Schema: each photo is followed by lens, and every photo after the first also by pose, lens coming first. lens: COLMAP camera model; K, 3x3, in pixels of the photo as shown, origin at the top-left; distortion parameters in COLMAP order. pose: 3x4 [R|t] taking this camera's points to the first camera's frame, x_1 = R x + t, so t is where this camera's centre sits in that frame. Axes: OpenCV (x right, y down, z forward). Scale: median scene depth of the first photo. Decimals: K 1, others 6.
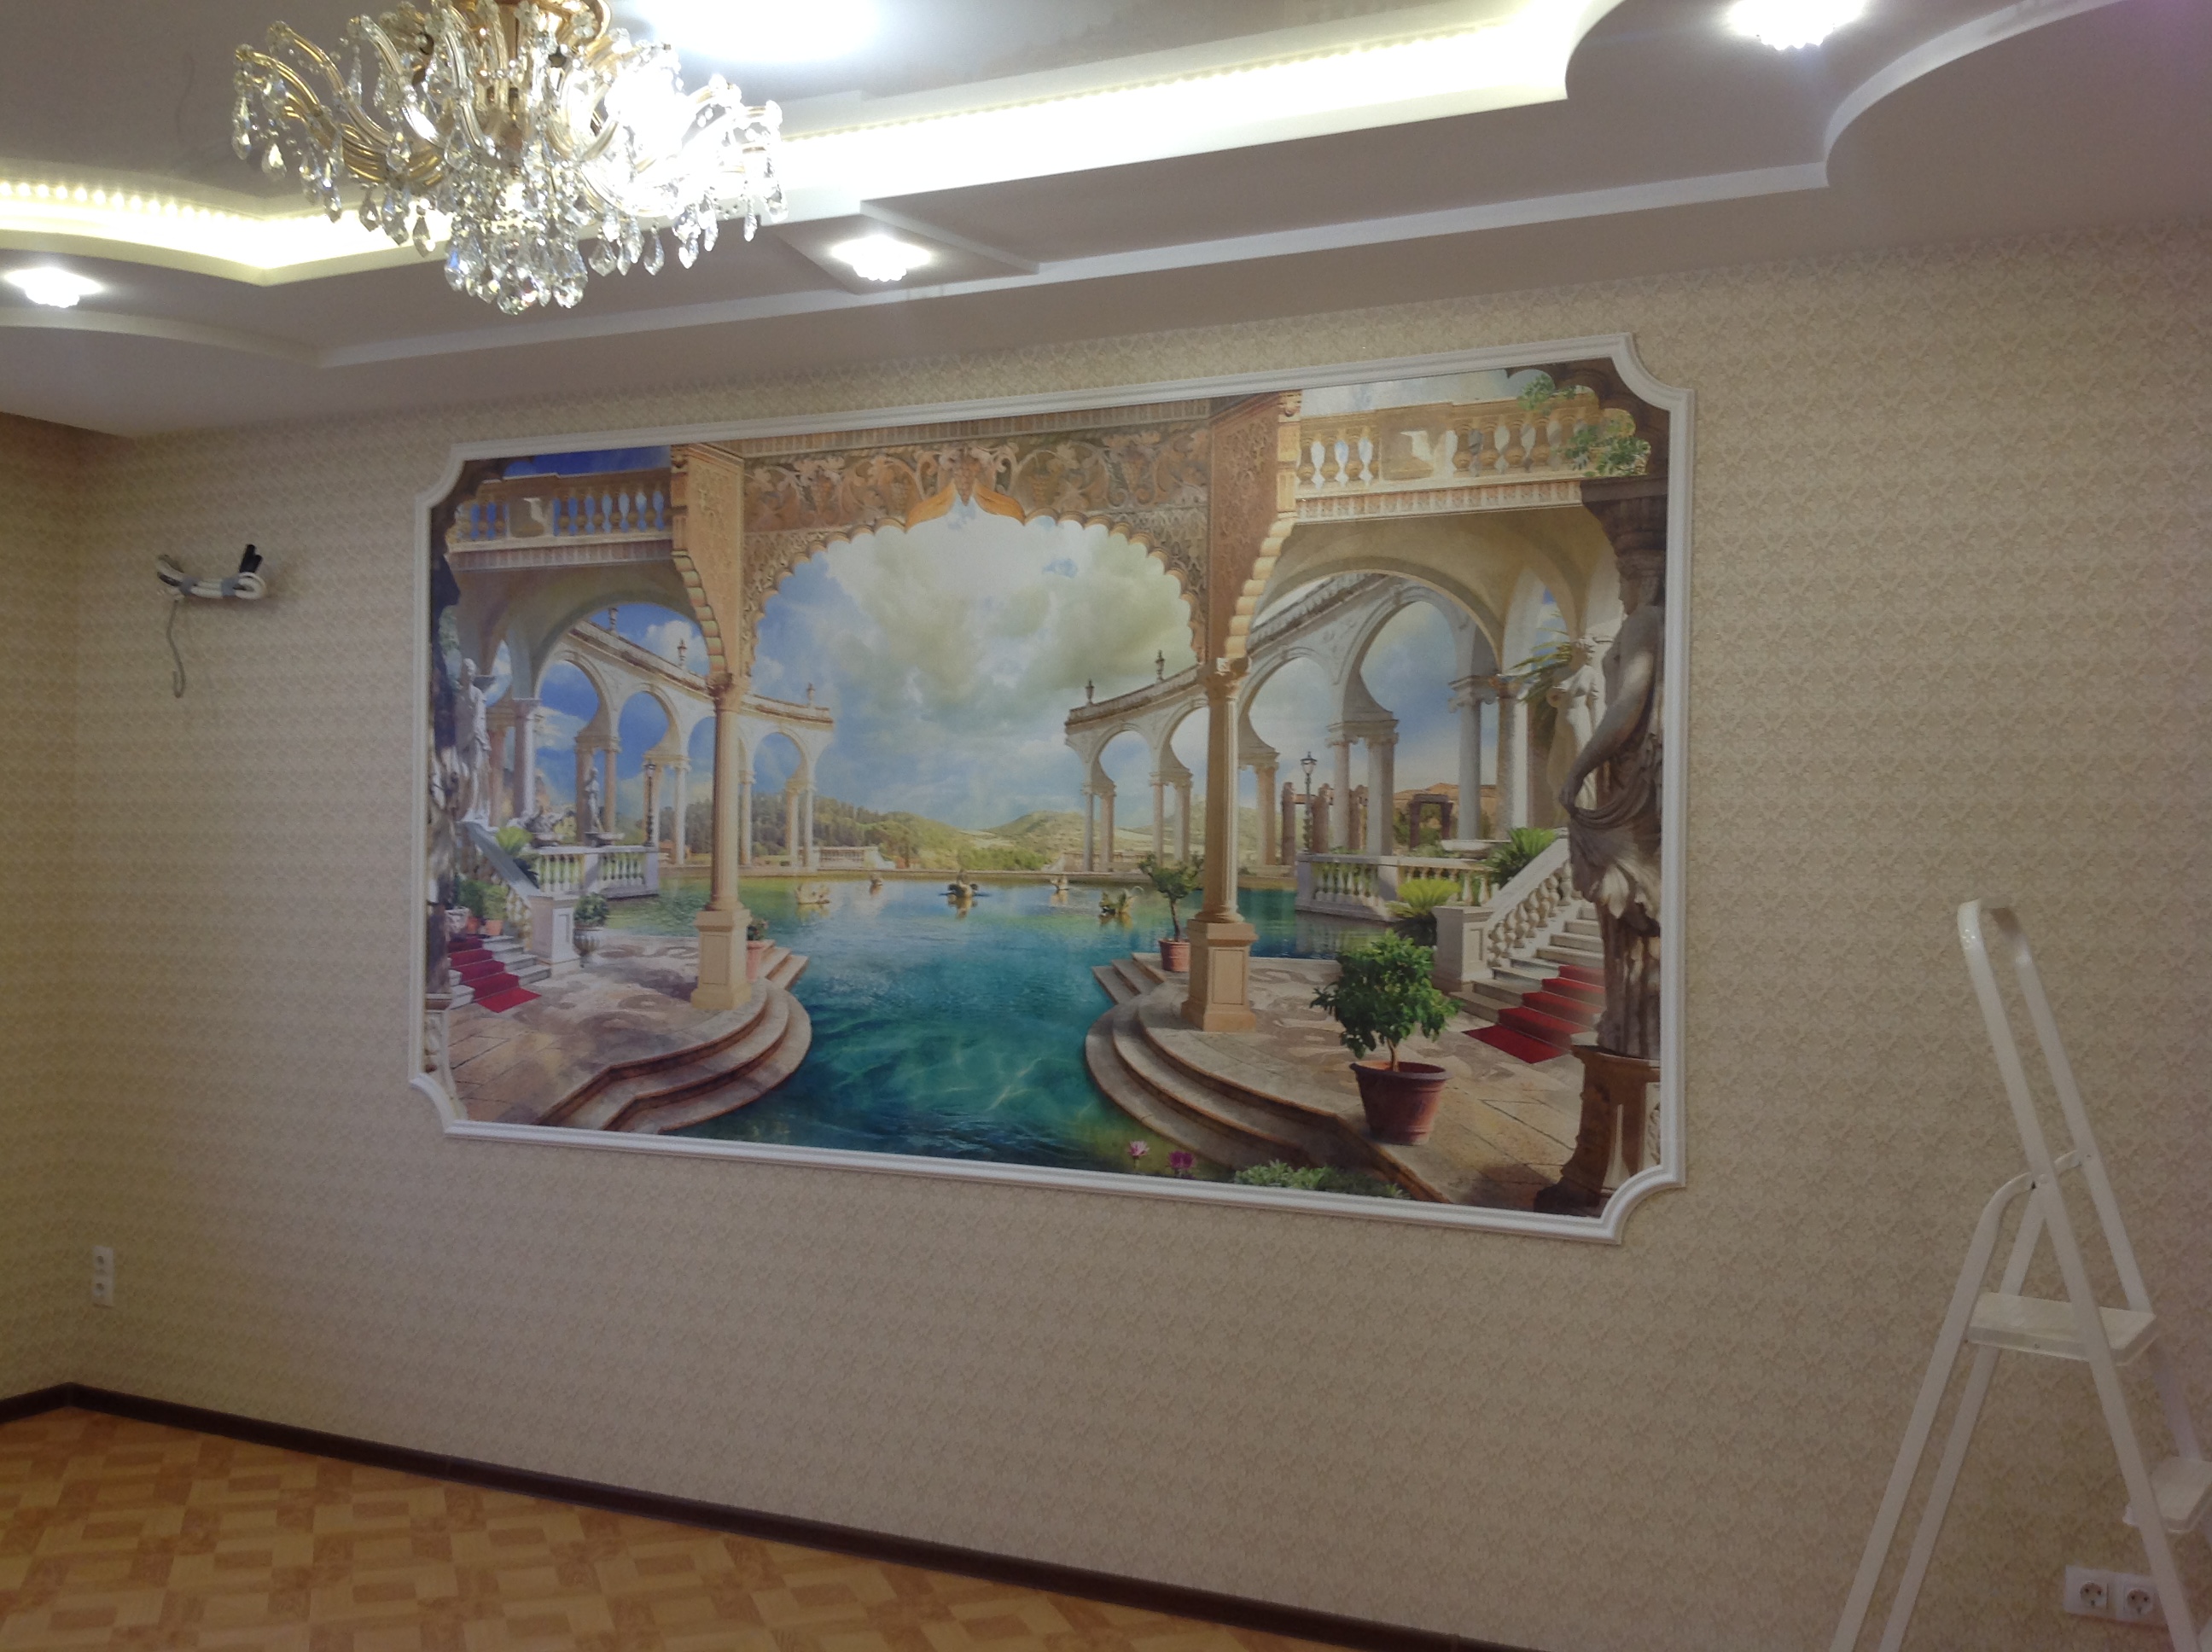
lens RADIAL K [[2153.2, 0, 1106.0], [0, 2153.2, 826.0], [0, 0, 1]] dist [0.230254, -0.414876]
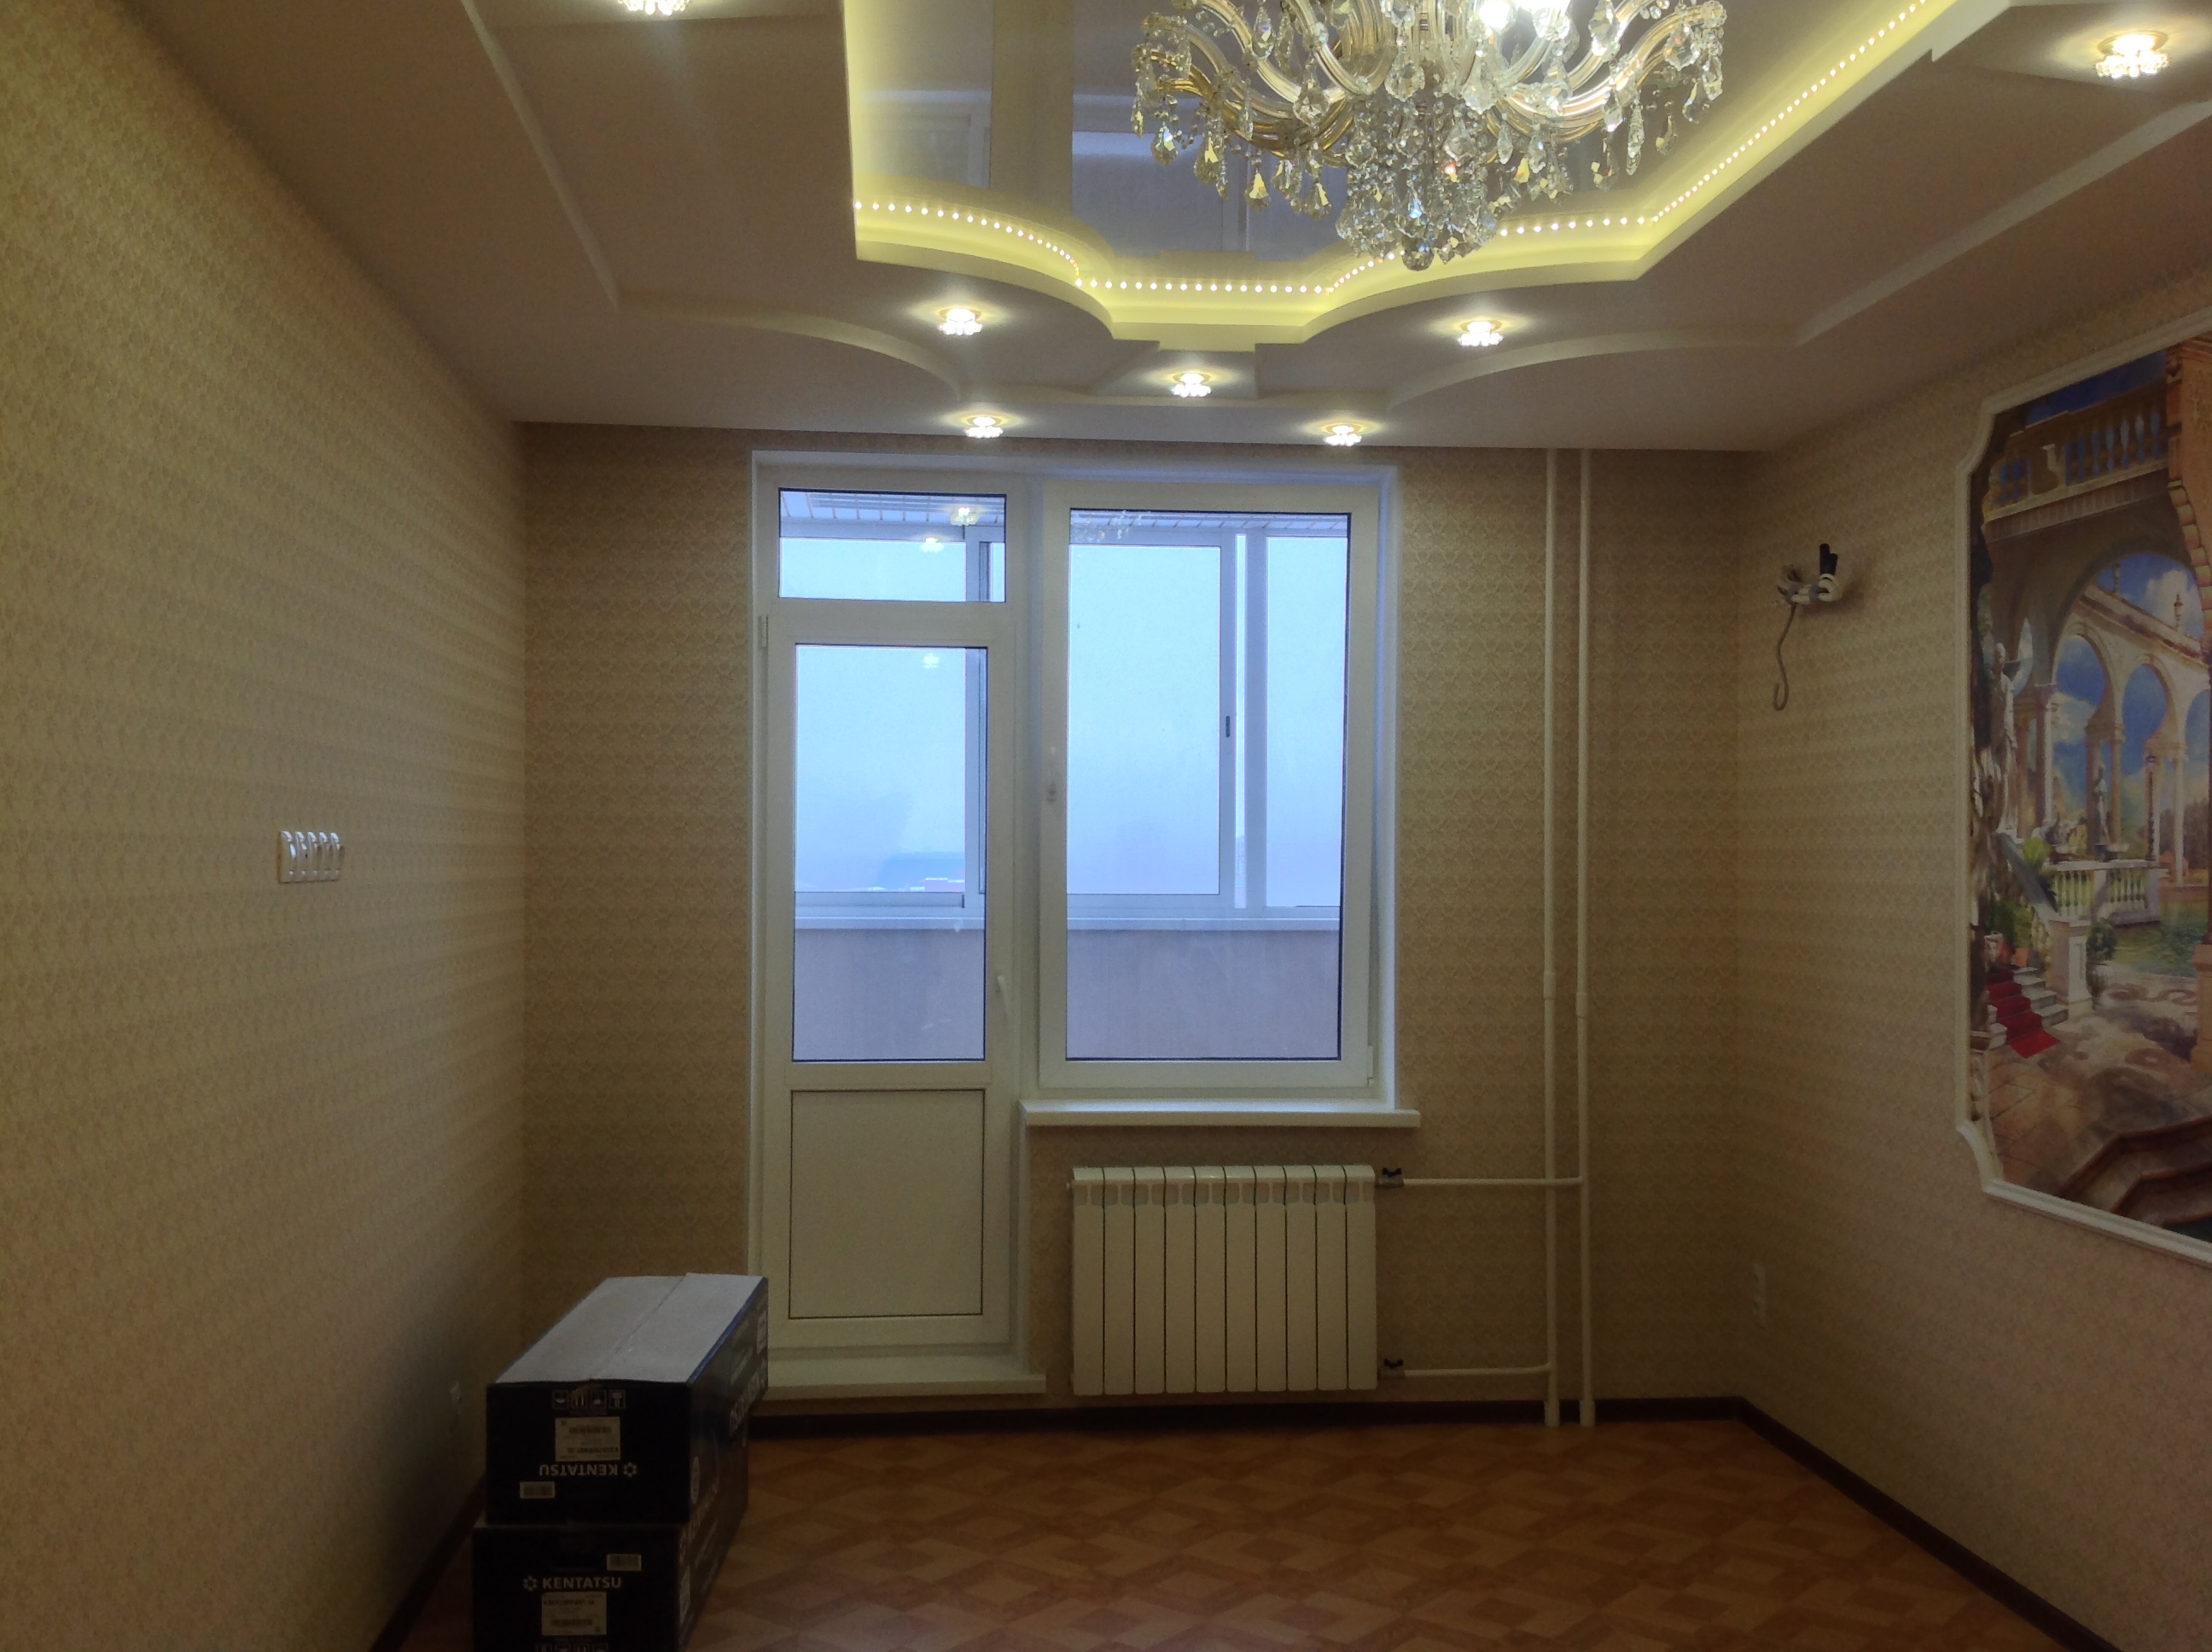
lens RADIAL K [[2206.6, 0, 1105.5], [0, 2206.6, 814.0], [0, 0, 1]] dist [0.011435, 0.004927]
pose [[0.530941, -0.024523, -0.847054, 0.263158], [0.012564, 0.999699, -0.021067, 0.004649], [0.847316, 0.000543, 0.531089, 0.248553]]
